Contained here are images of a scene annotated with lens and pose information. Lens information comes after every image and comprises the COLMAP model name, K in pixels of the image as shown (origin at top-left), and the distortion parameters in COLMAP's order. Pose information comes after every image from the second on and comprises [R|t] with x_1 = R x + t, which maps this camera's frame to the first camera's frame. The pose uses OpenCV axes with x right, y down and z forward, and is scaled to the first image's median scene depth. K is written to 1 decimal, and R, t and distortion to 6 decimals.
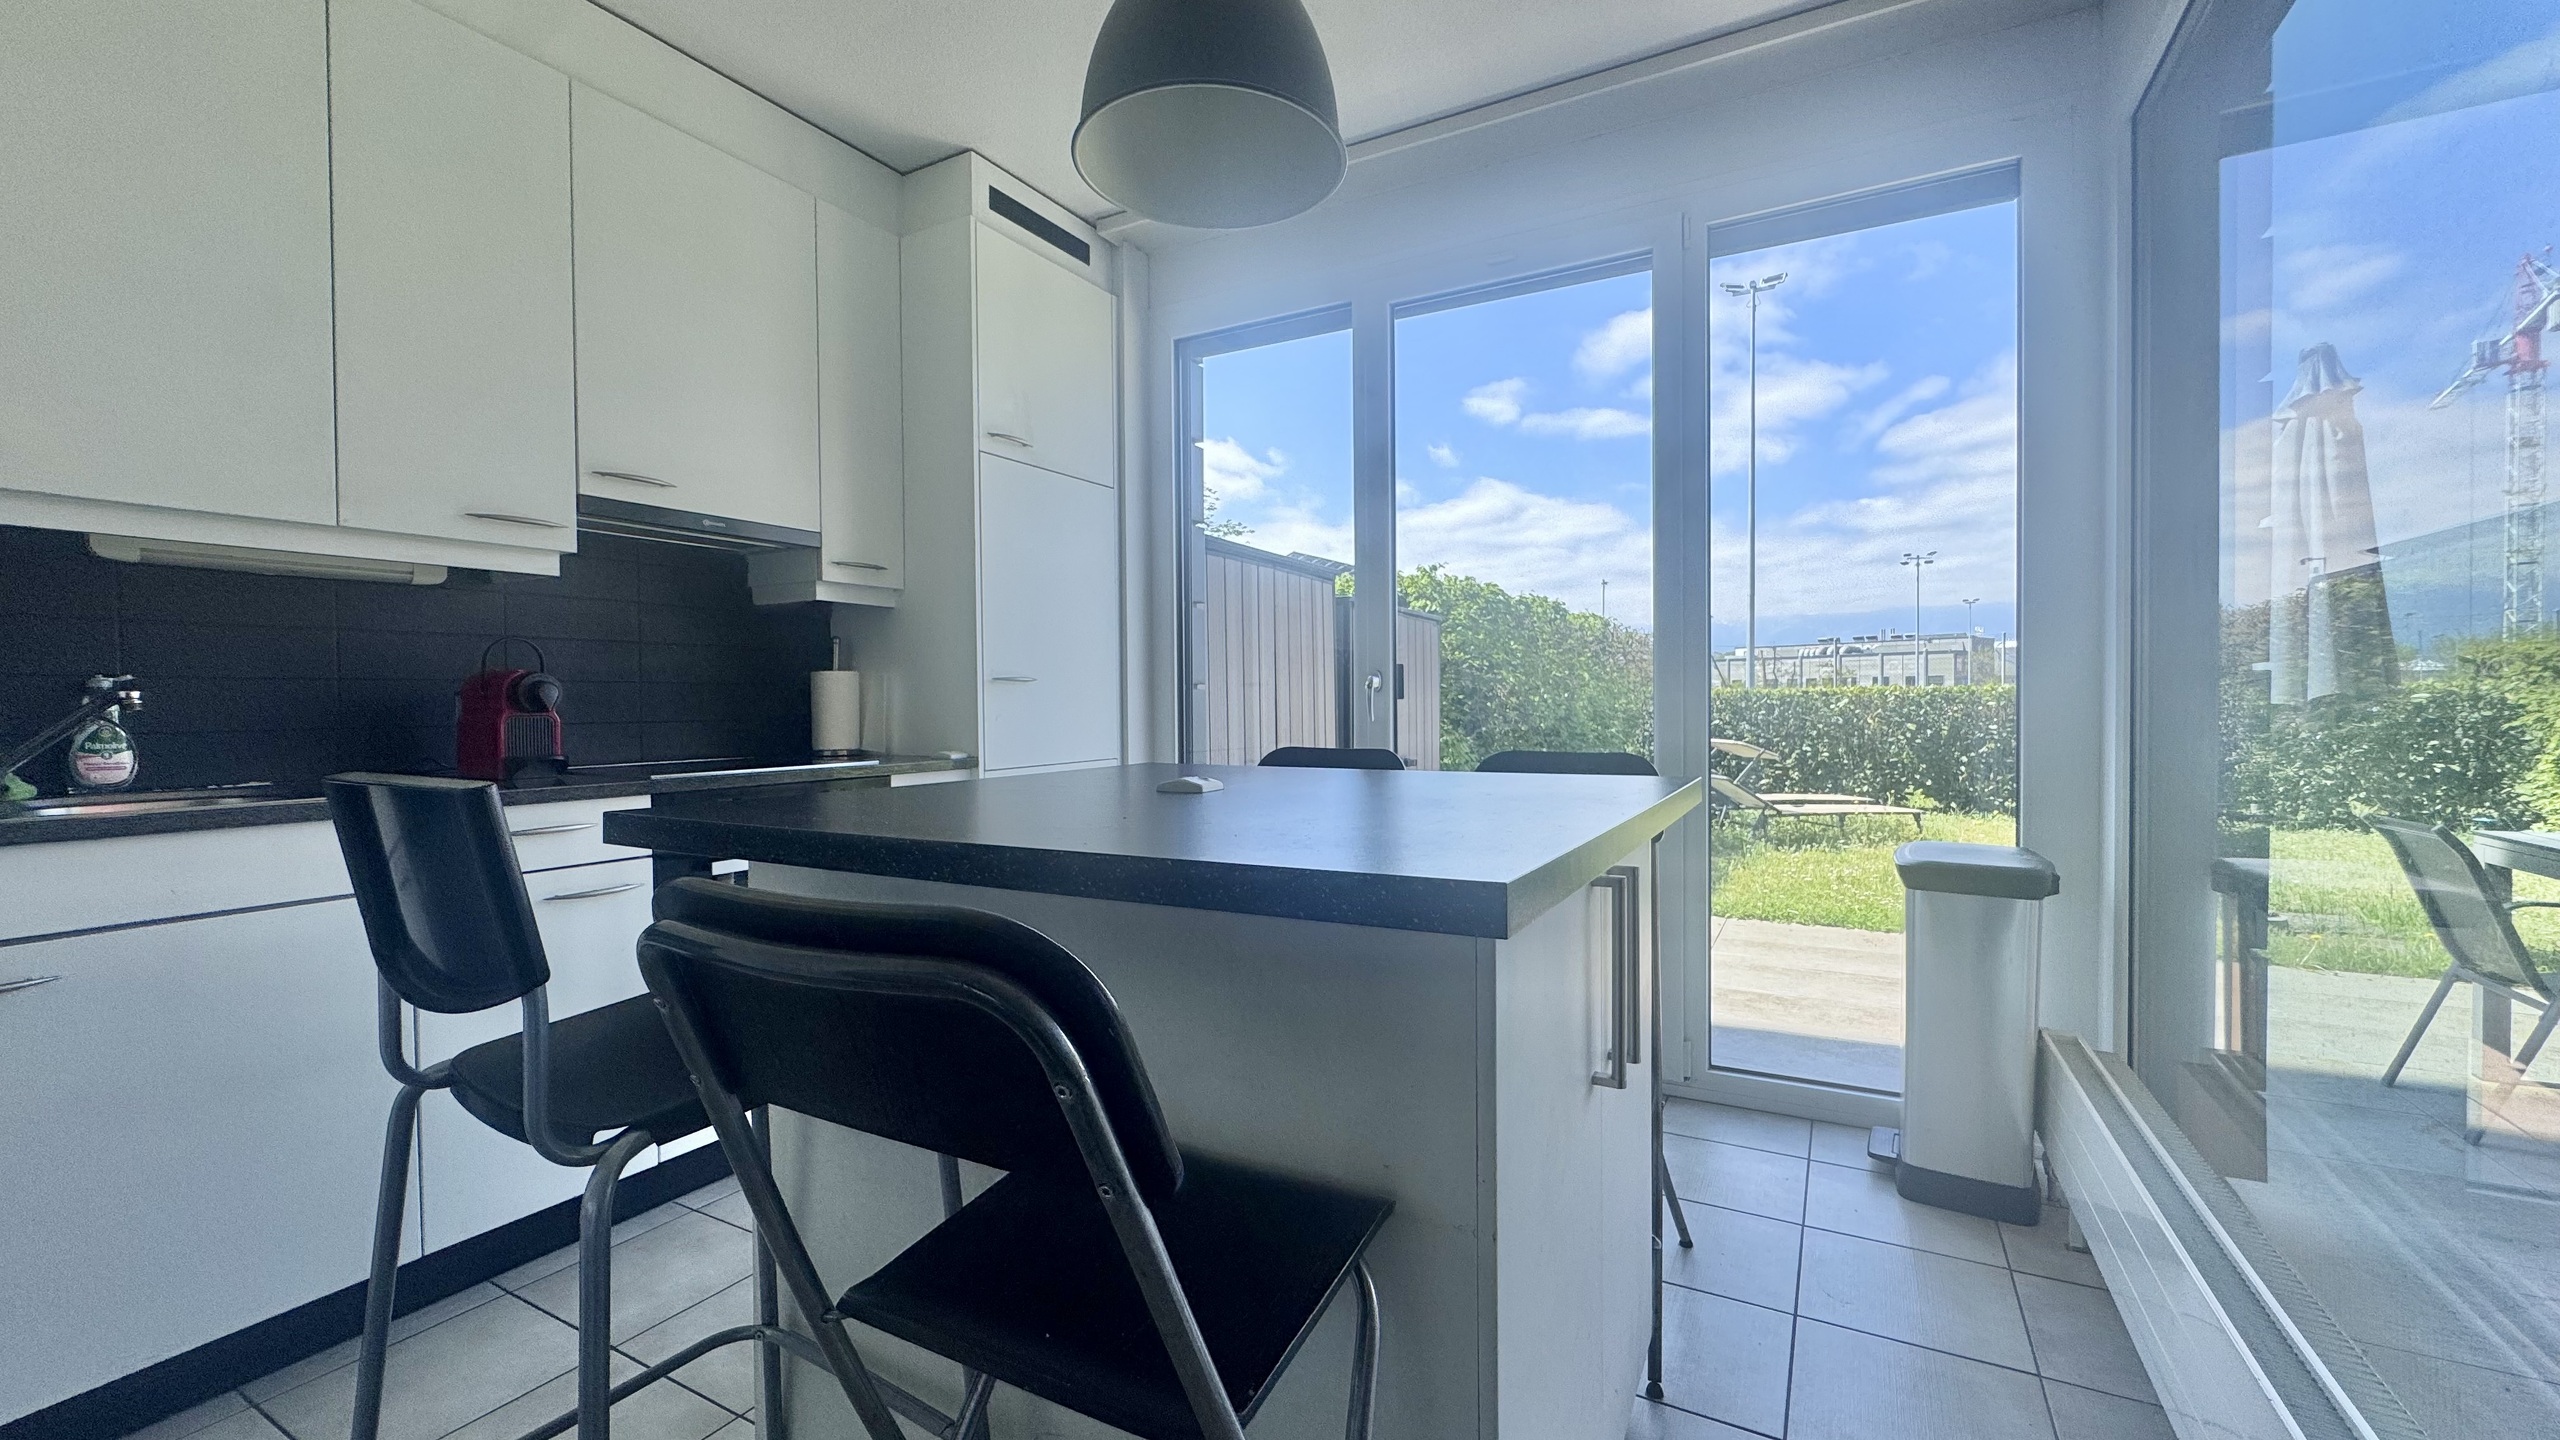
lens RADIAL K [[1020.0, 0, 1276.9], [0, 1020.0, 718.2], [0, 0, 1]] dist [-0.005549, -0.000080]
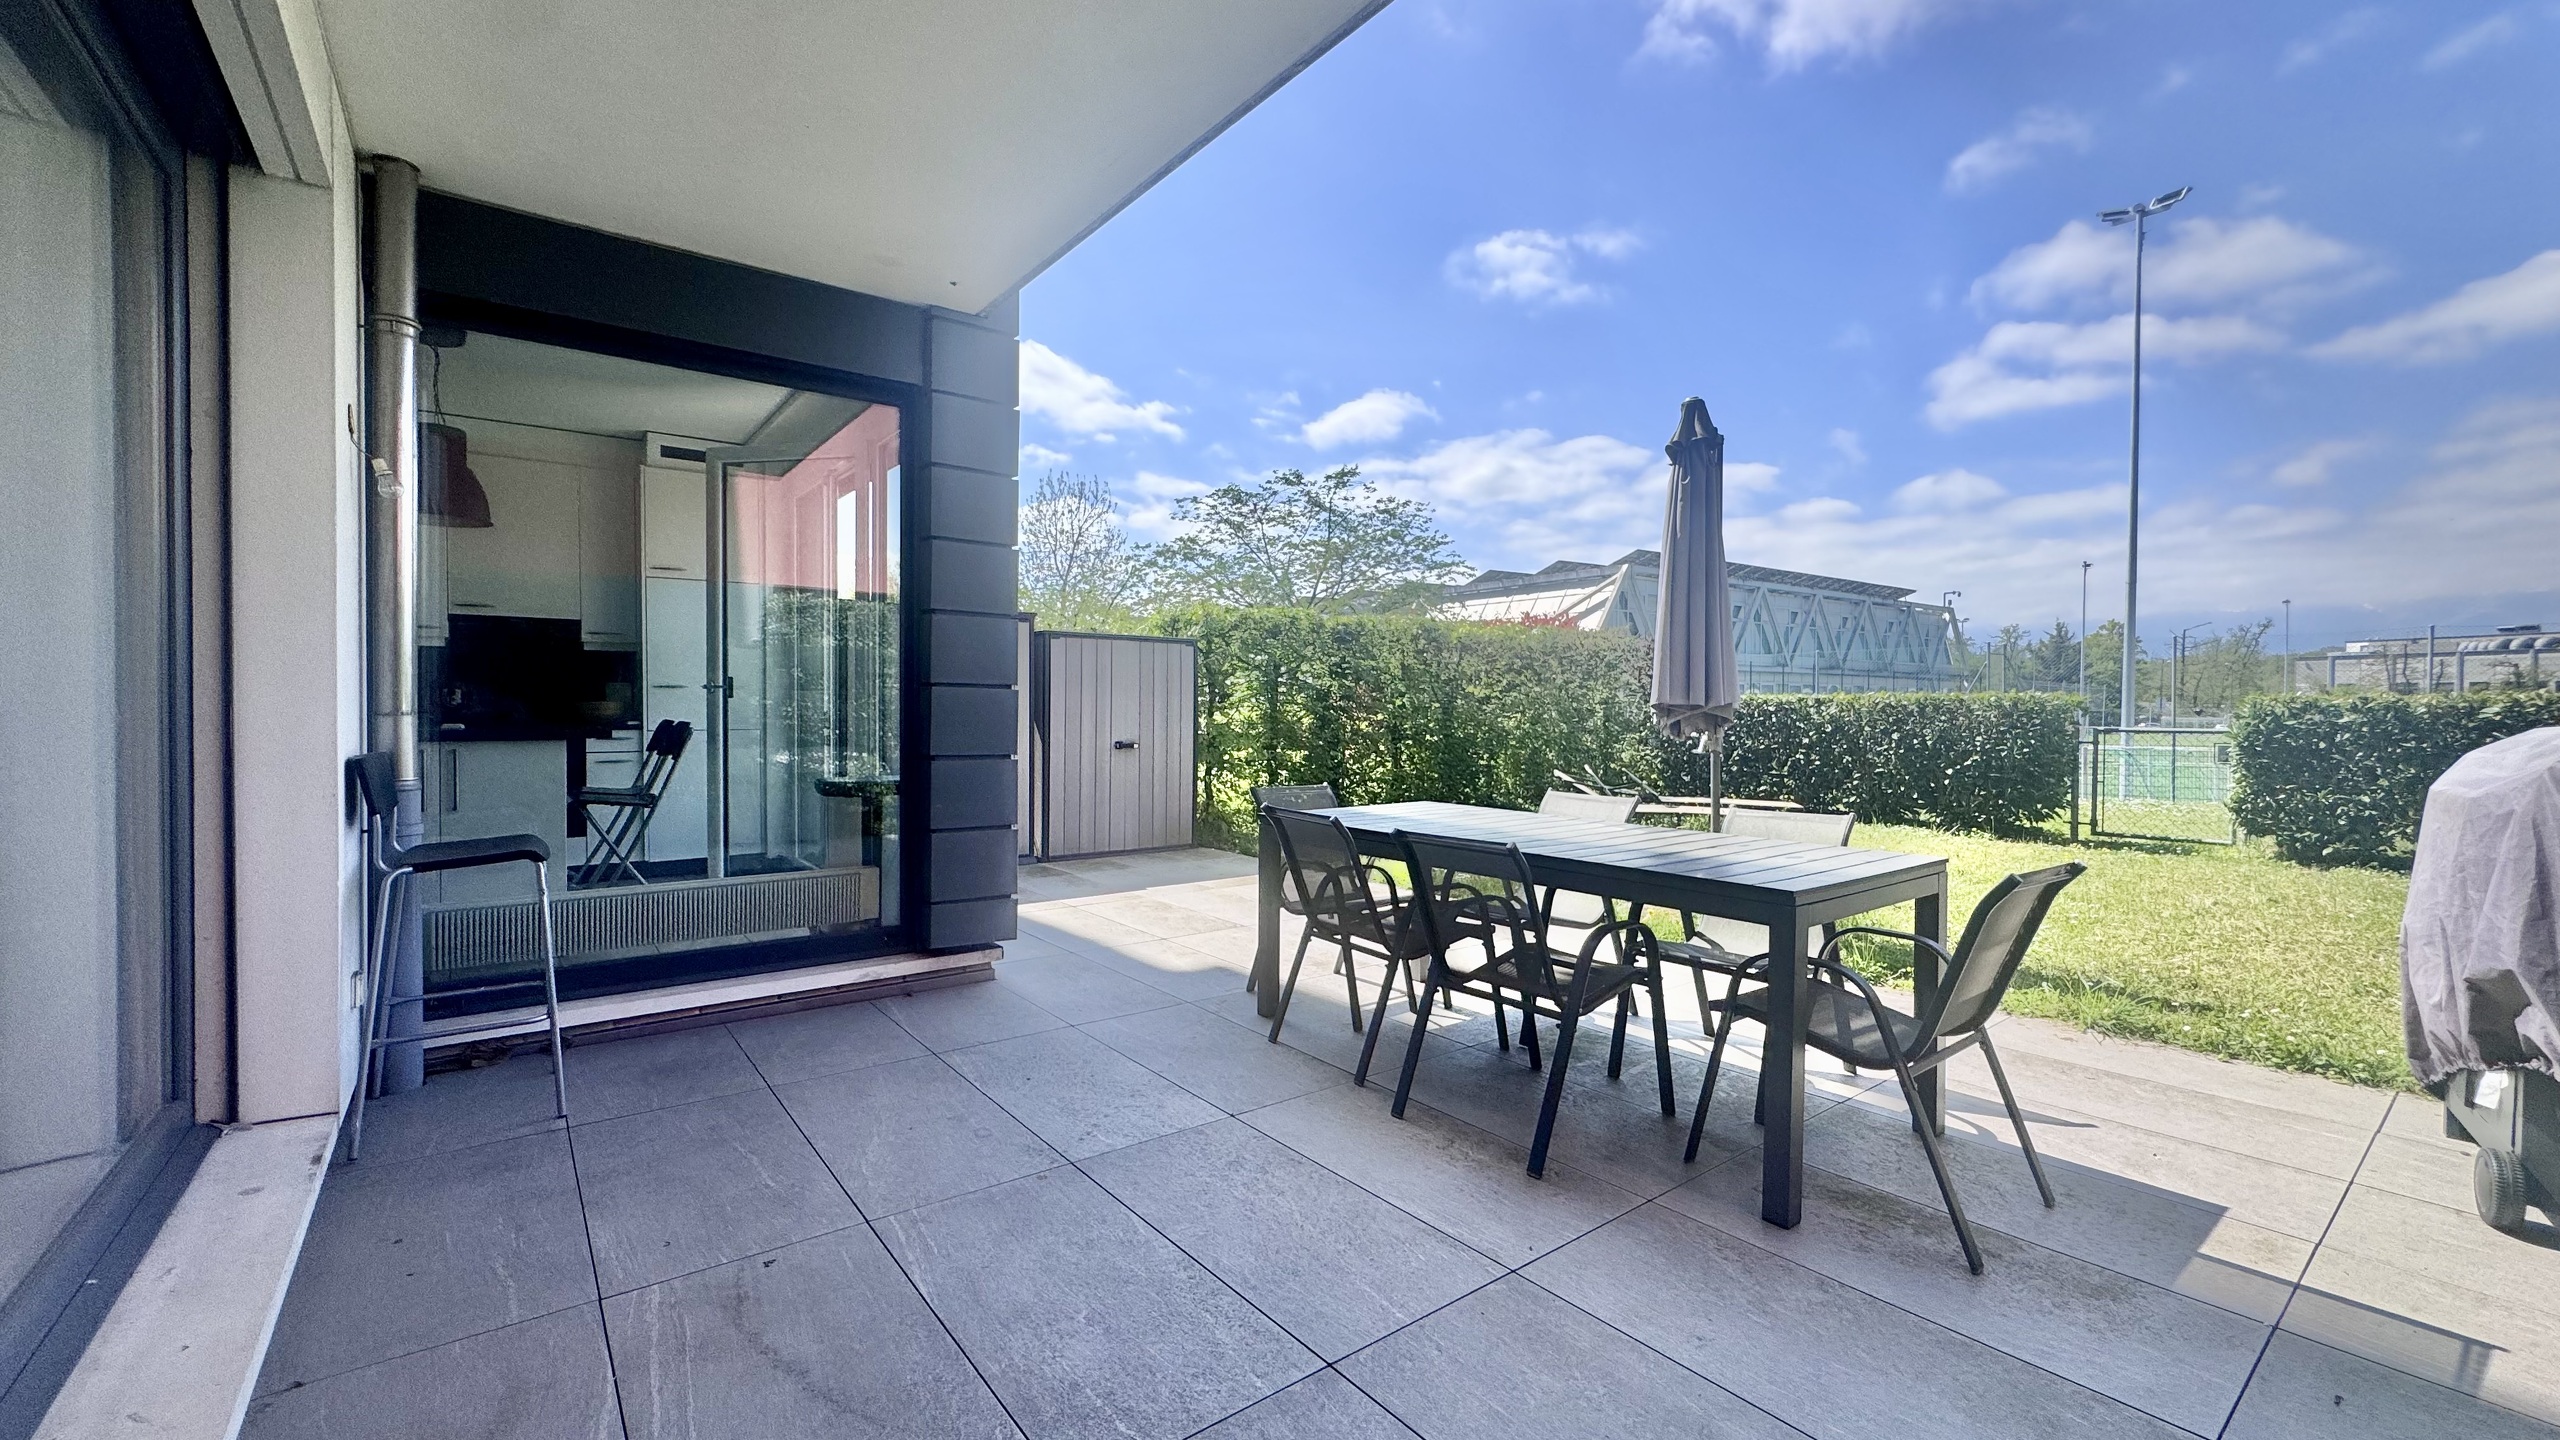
lens RADIAL K [[1020.0, 0, 1281.3], [0, 1020.0, 718.9], [0, 0, 1]] dist [-0.005549, -0.000080]
pose [[0.915916, 0.018053, -0.400964, 1.640925], [-0.018044, 0.999830, 0.003798, -0.003199], [0.400964, 0.003756, 0.916086, -0.361583]]
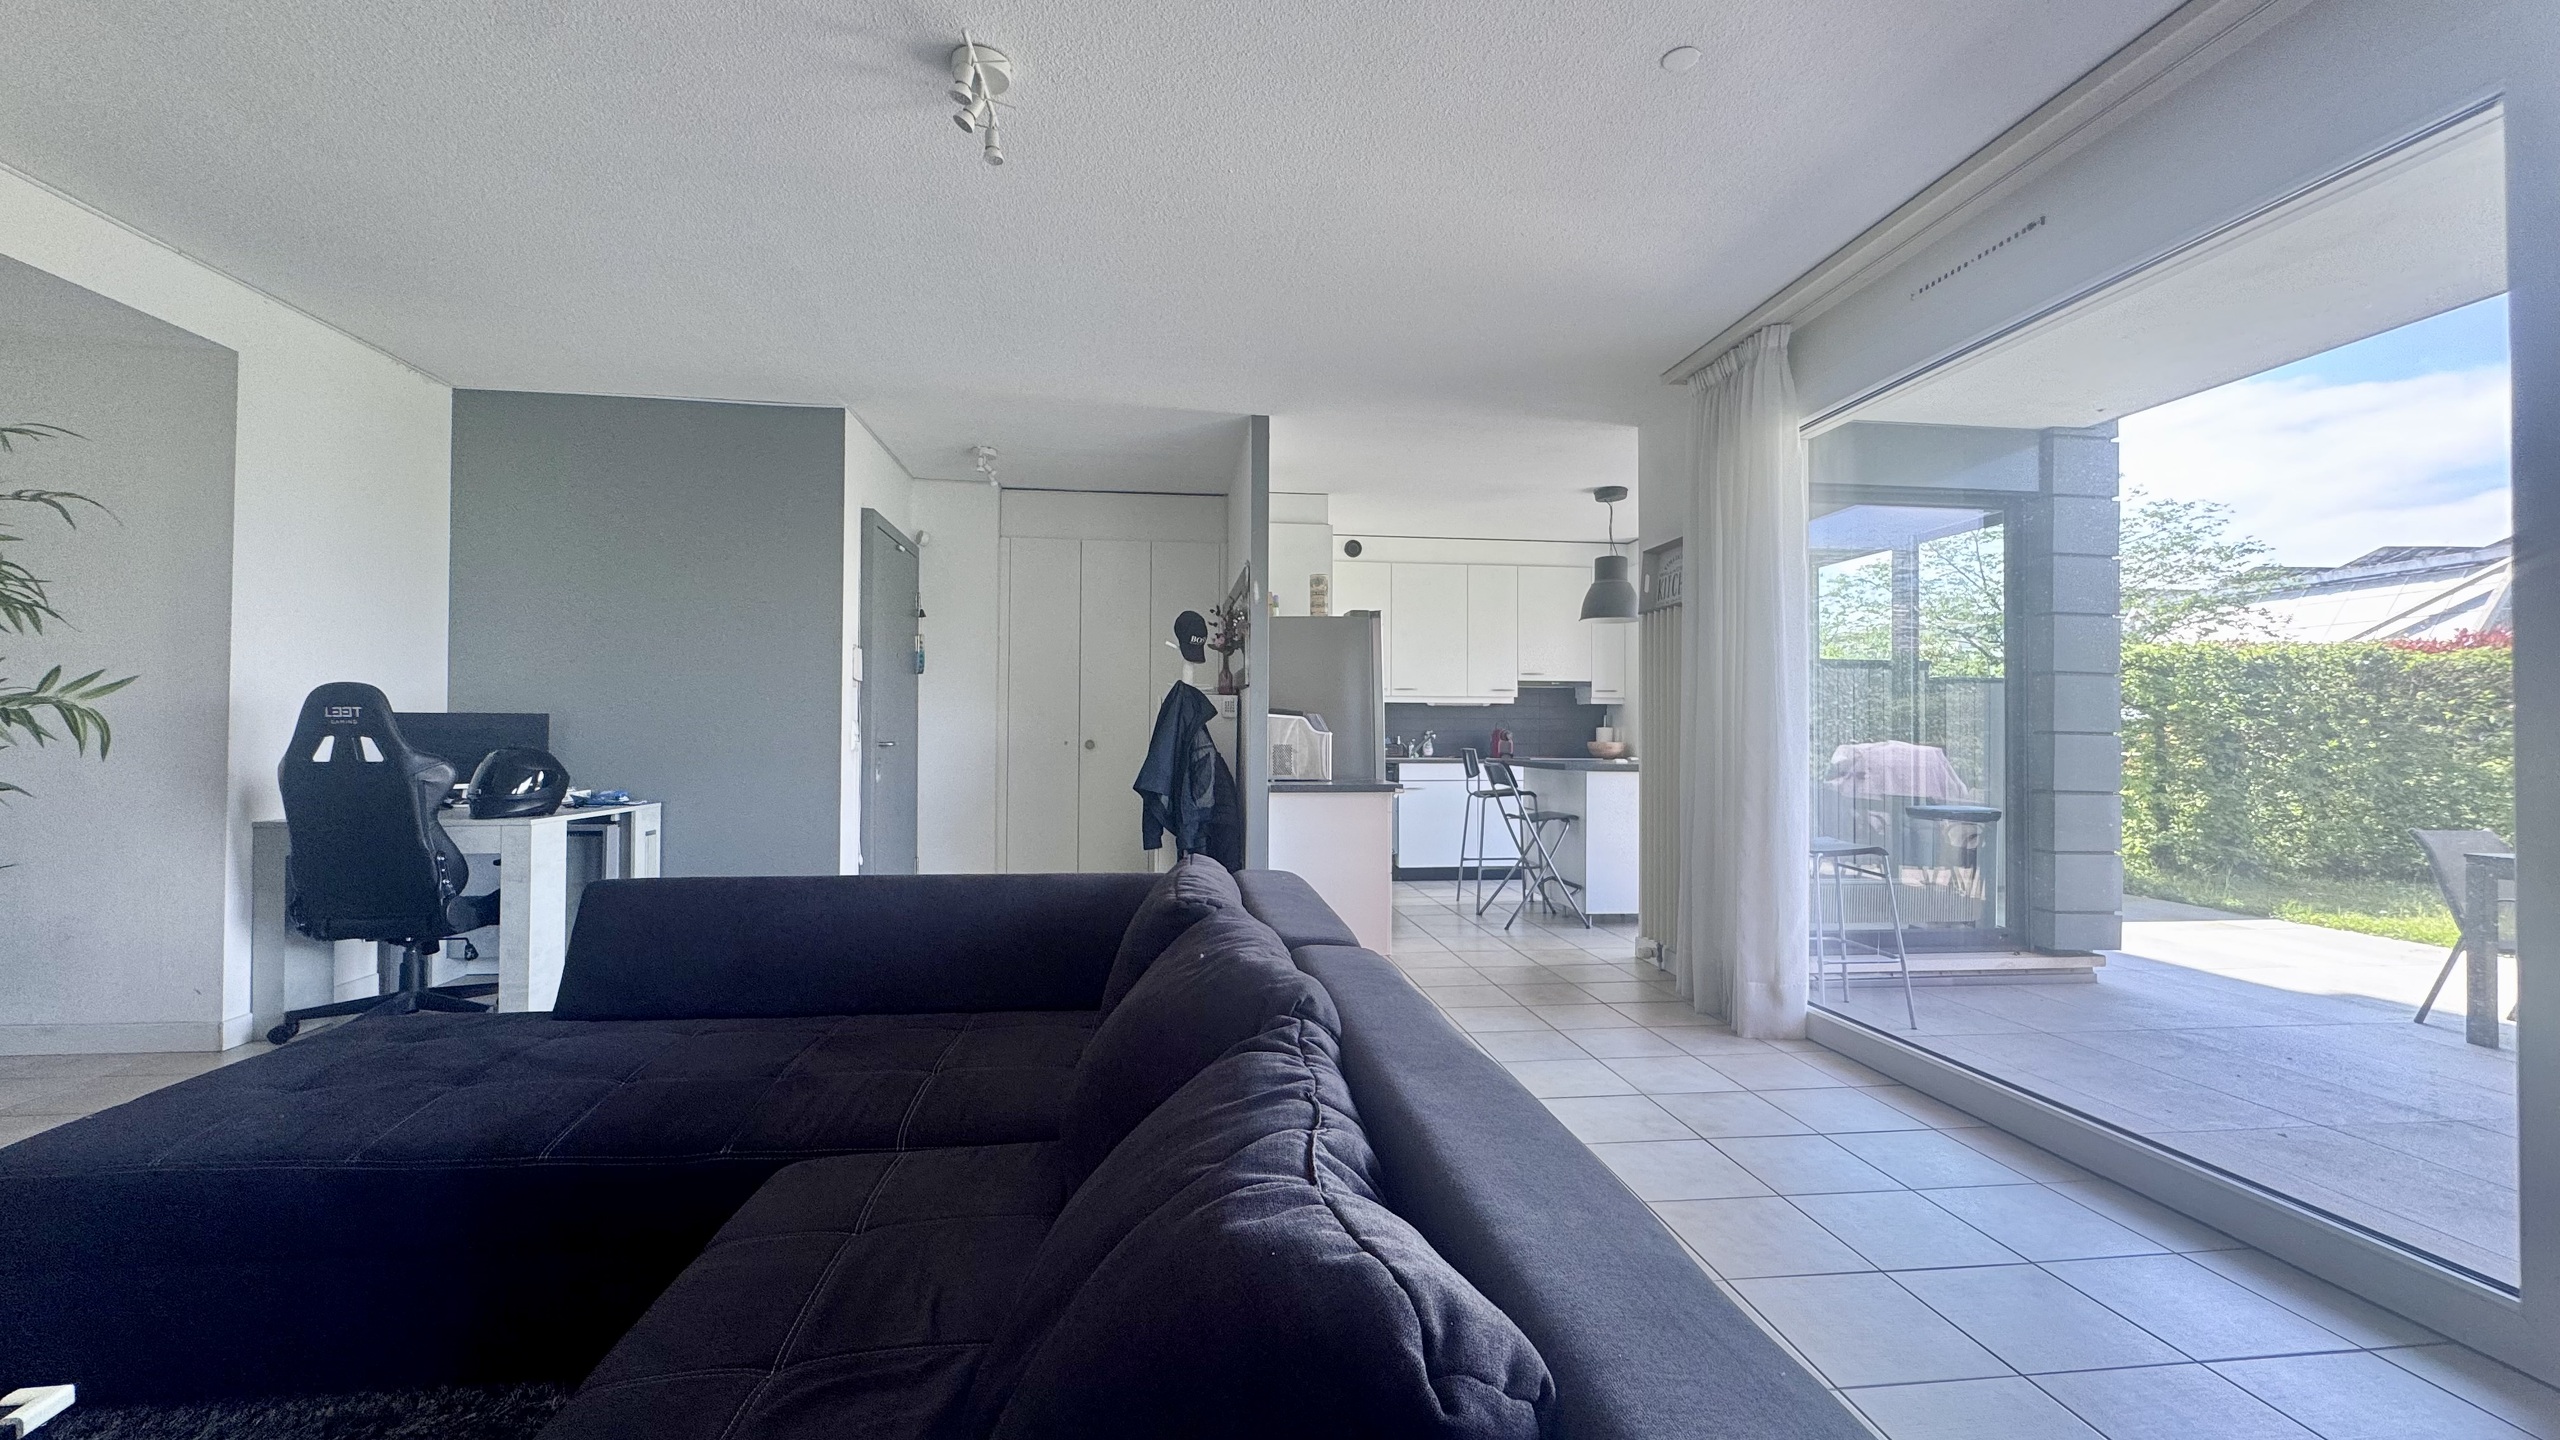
lens RADIAL K [[1020.0, 0, 1273.6], [0, 1020.0, 710.1], [0, 0, 1]] dist [-0.005549, -0.000080]
pose [[0.577892, -0.008865, -0.816065, 1.282705], [-0.022315, 0.999396, -0.026658, 0.000281], [0.815808, 0.033616, 0.577344, -1.305838]]
